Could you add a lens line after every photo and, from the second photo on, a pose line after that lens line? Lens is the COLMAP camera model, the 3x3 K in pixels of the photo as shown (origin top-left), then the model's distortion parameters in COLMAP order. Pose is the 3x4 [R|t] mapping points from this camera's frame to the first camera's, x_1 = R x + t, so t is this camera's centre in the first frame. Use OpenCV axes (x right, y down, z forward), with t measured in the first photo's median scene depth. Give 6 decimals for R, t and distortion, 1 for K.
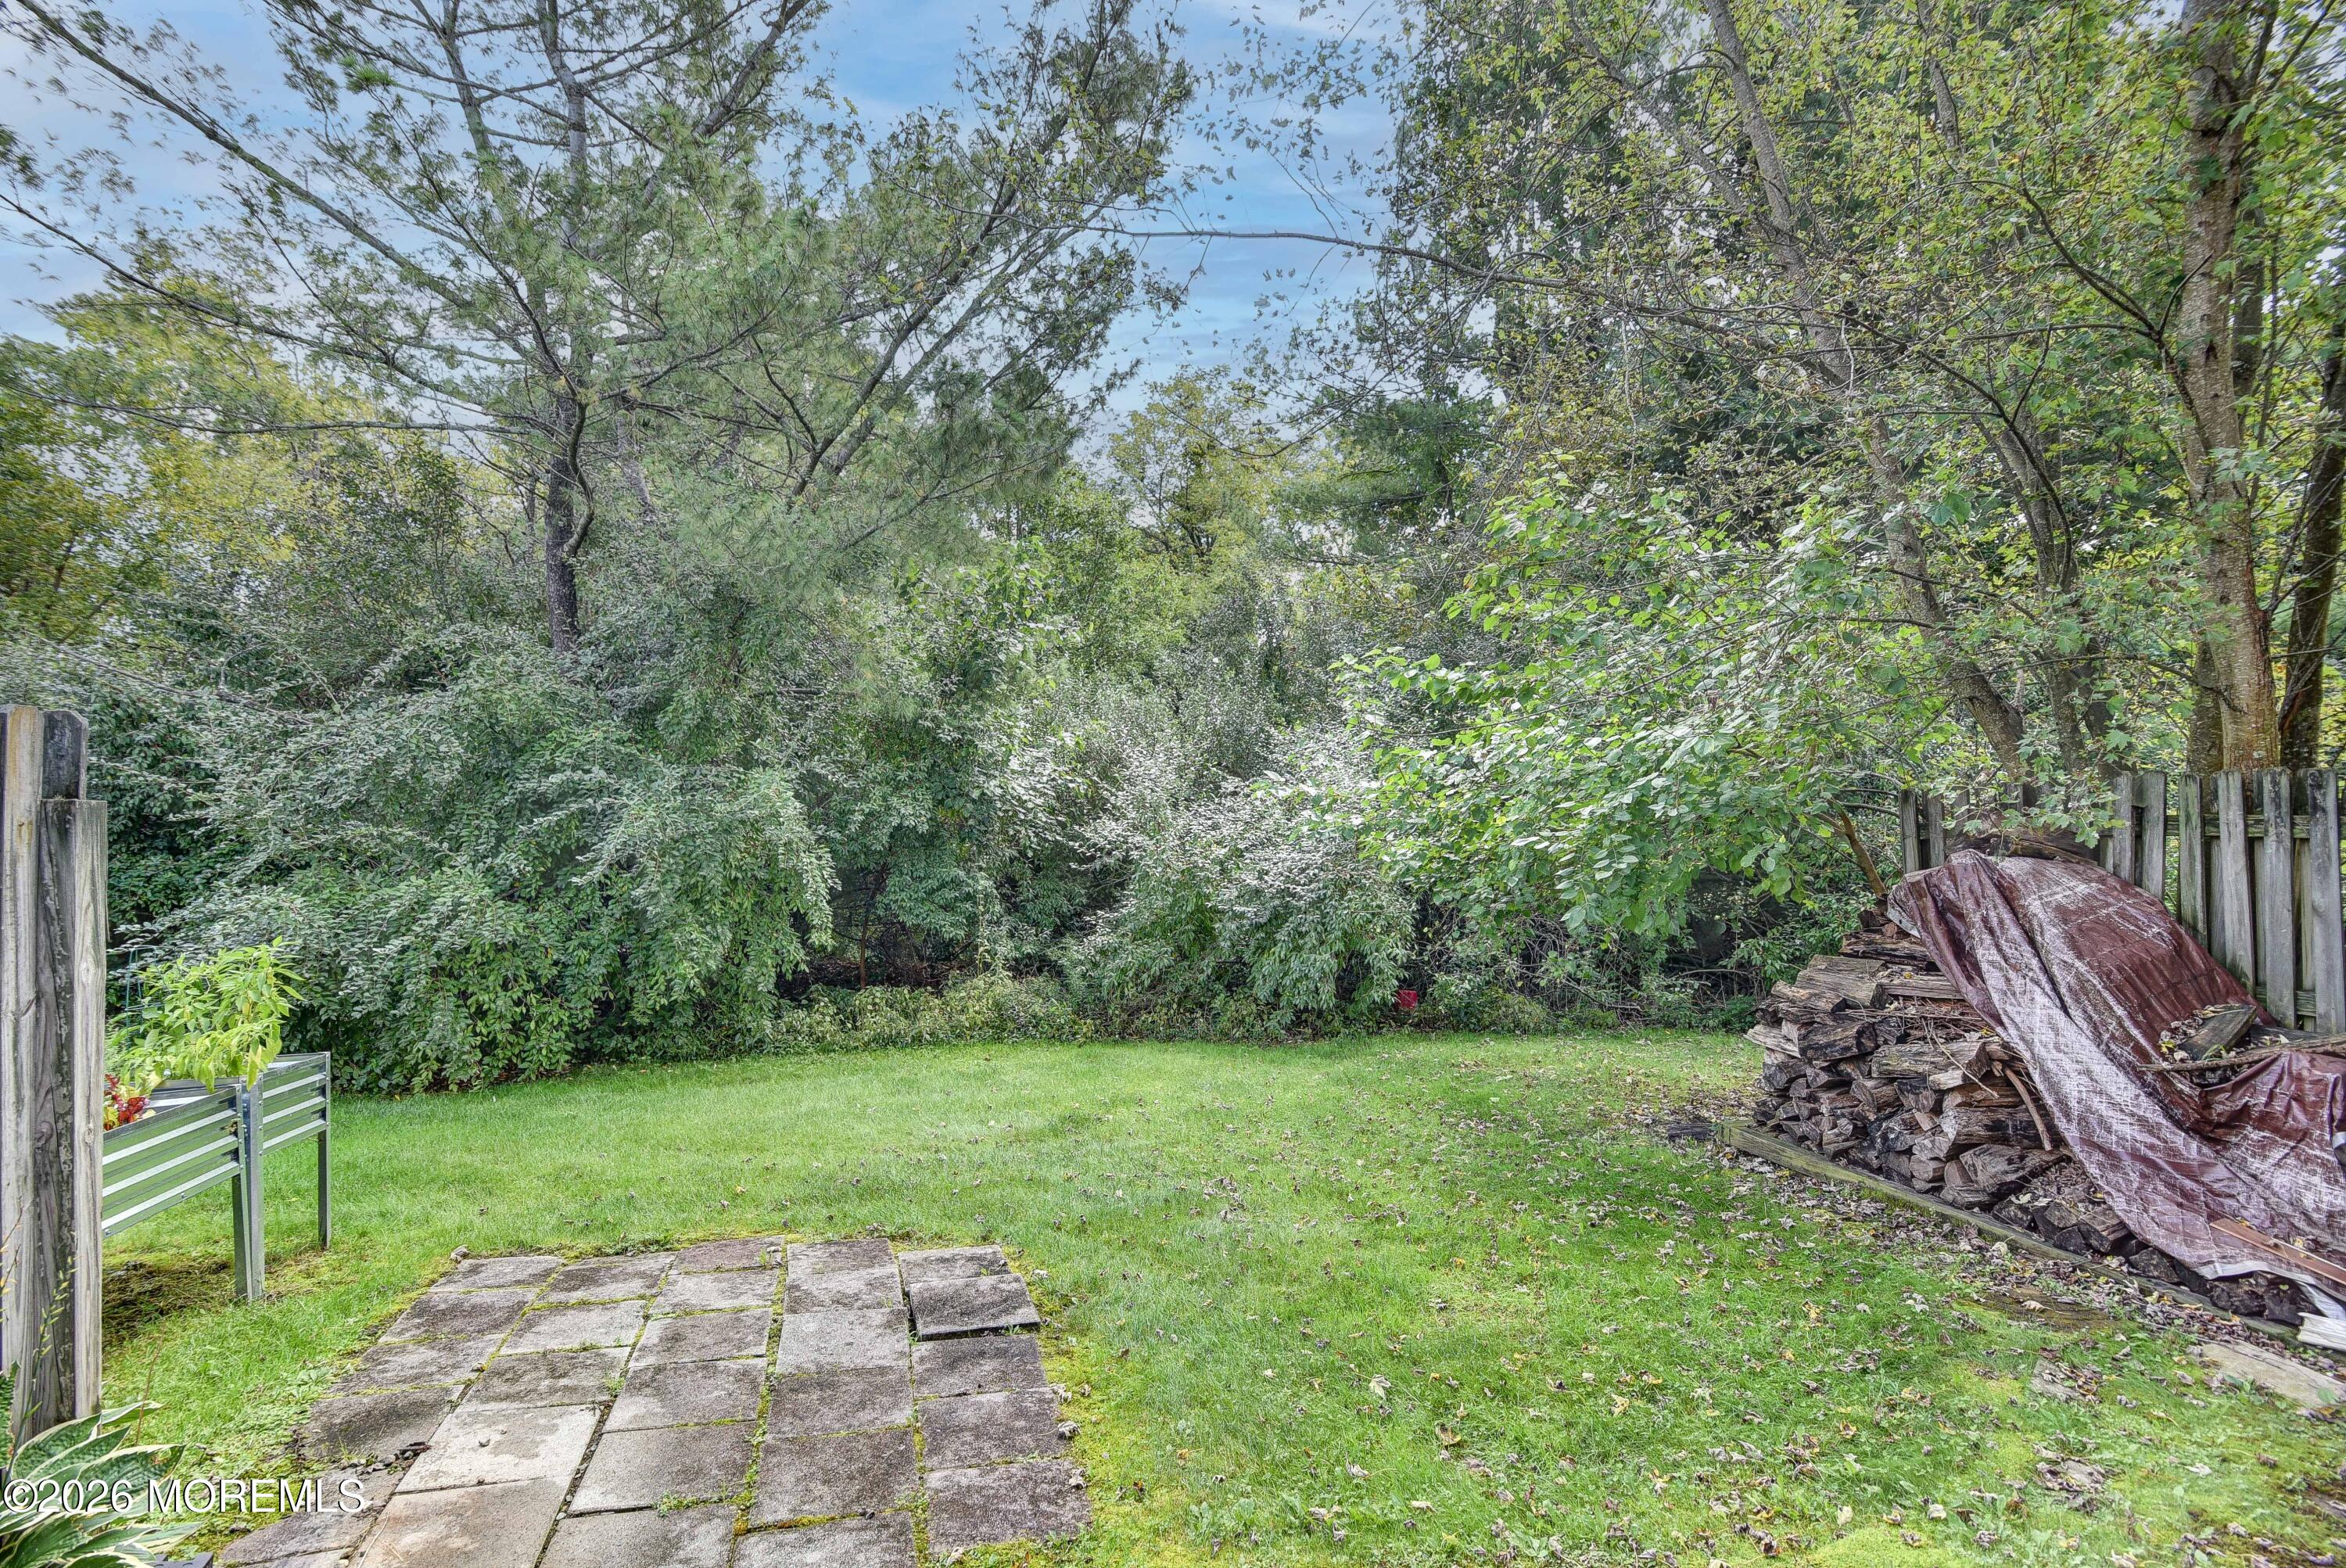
lens RADIAL K [[1205.9, 0, 1184.3], [0, 1205.9, 800.2], [0, 0, 1]] dist [-0.010483, -0.002421]
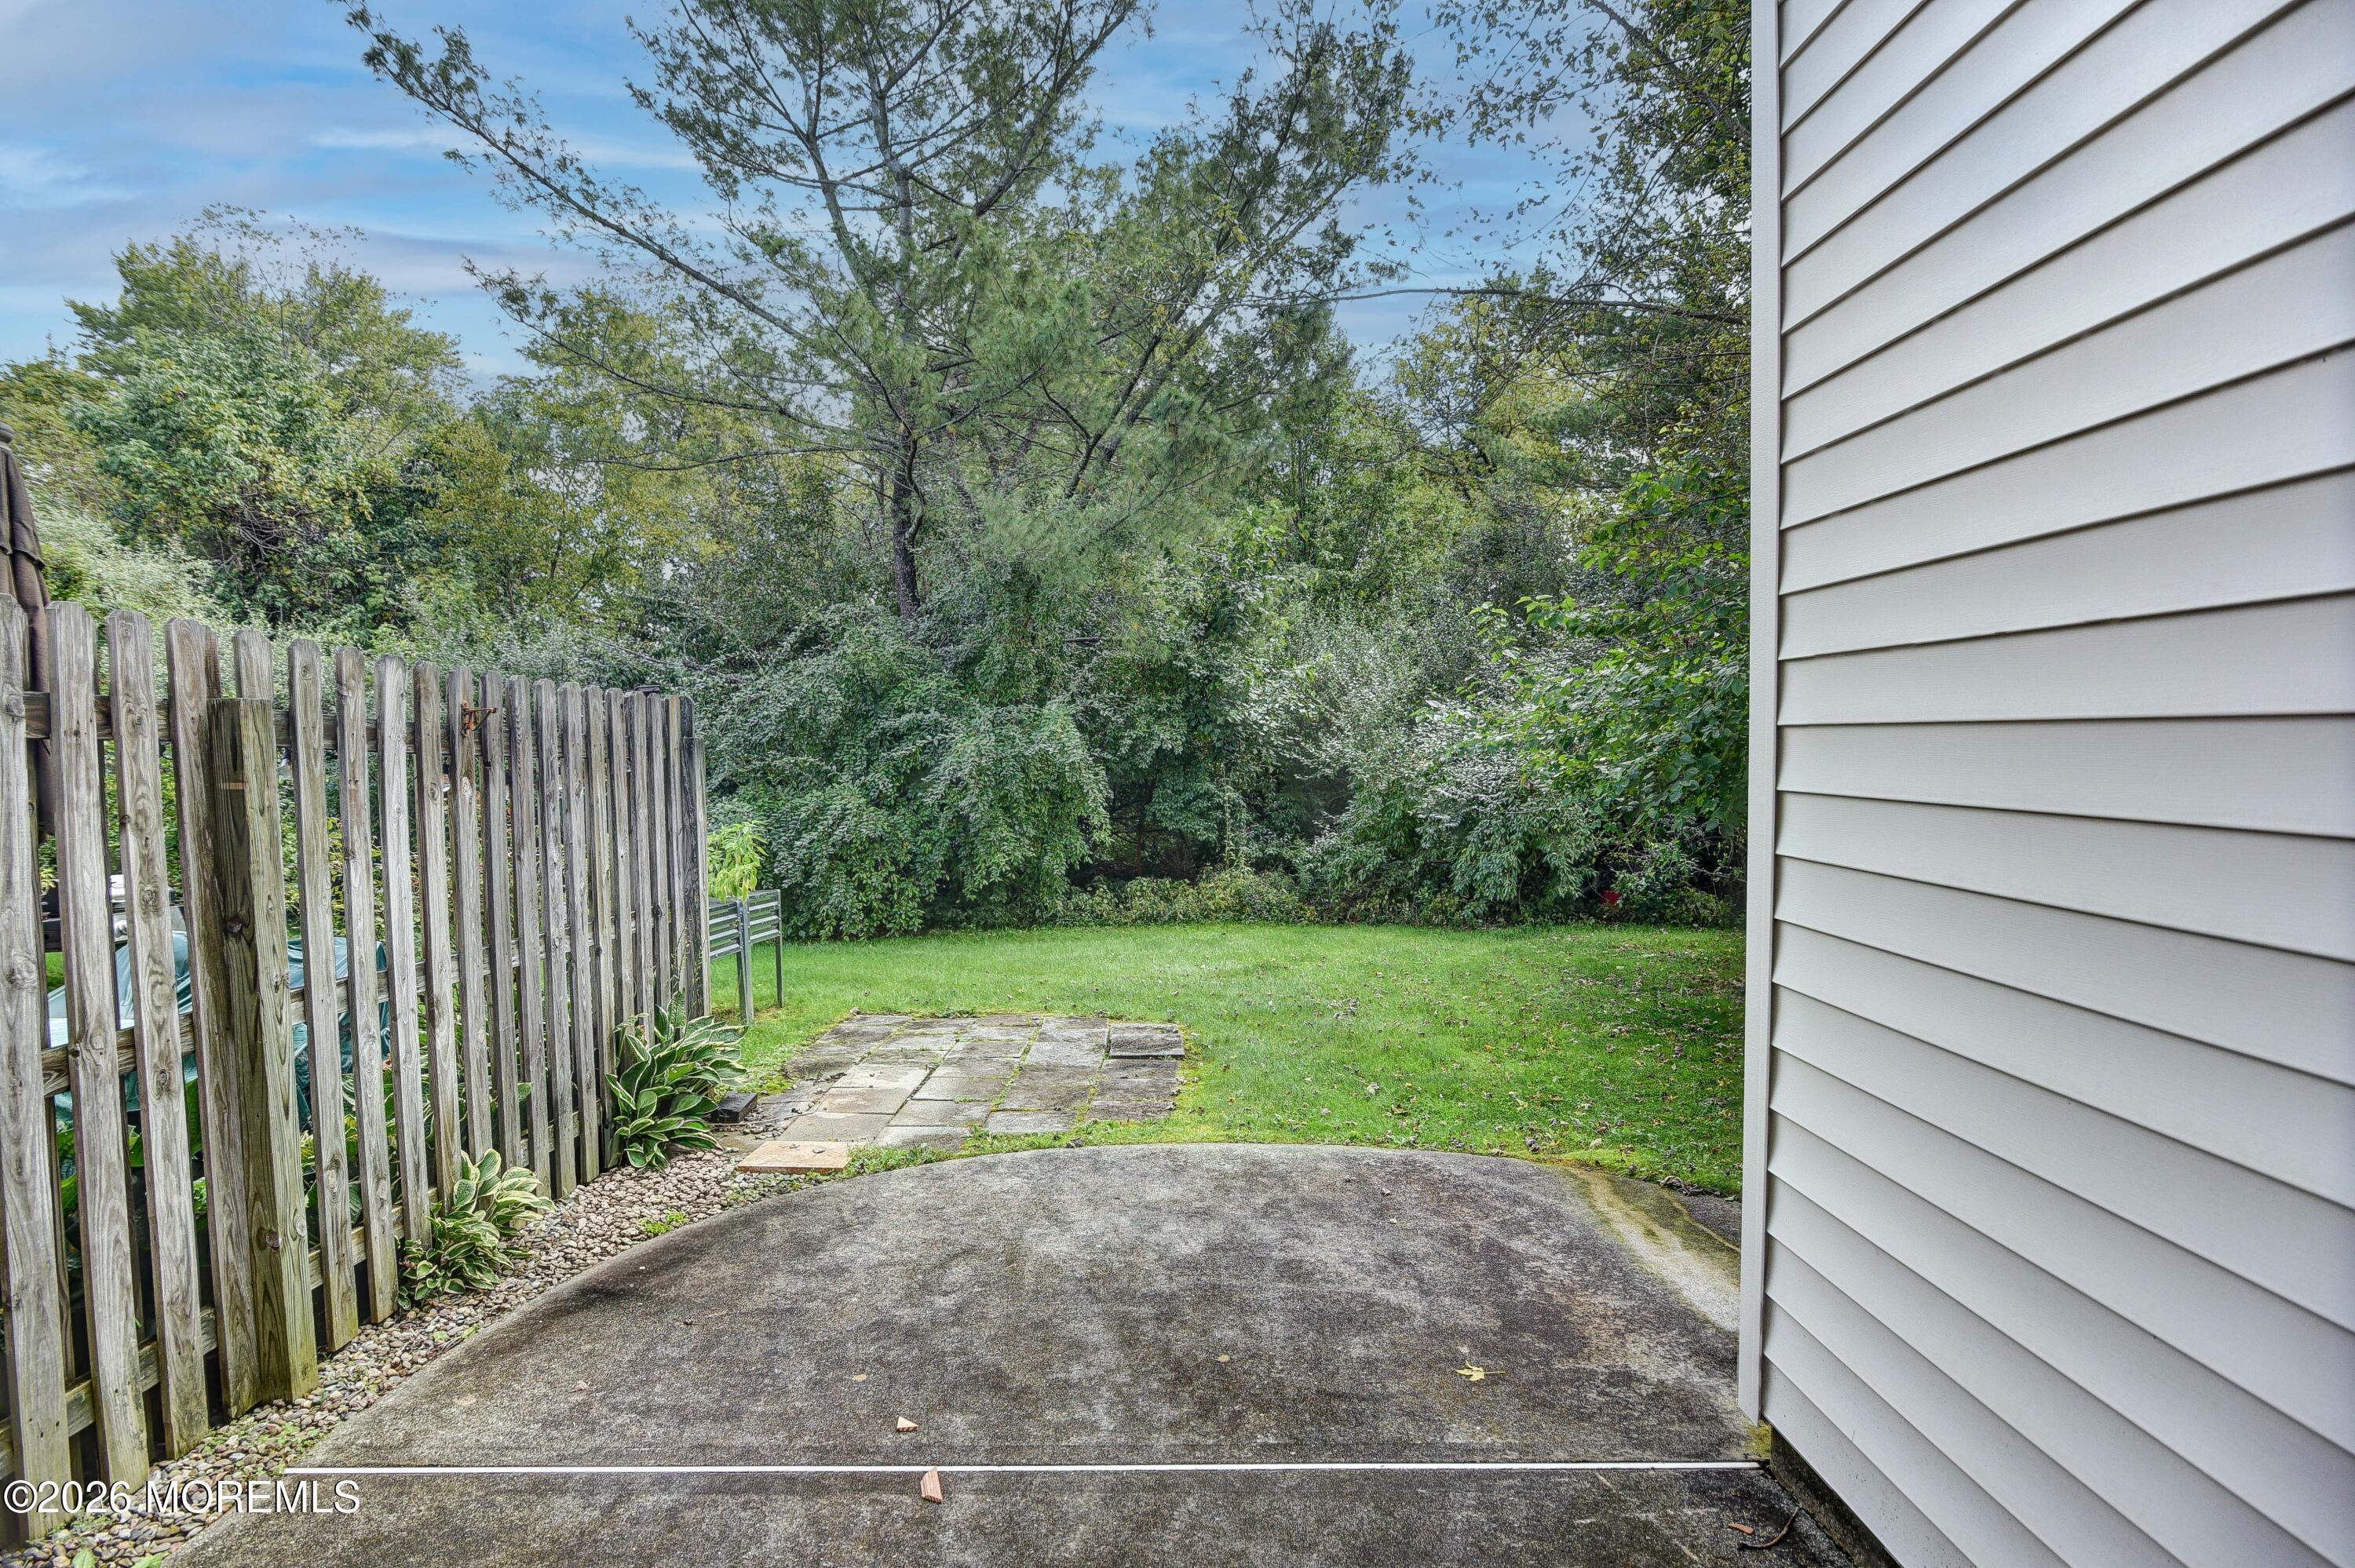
lens RADIAL K [[1210.3, 0, 1165.6], [0, 1210.3, 790.5], [0, 0, 1]] dist [-0.010483, -0.002421]
pose [[0.961568, -0.007562, -0.274462, 0.119790], [0.022524, 0.998424, 0.051402, 0.000556], [0.273641, -0.055609, 0.960223, -0.210447]]
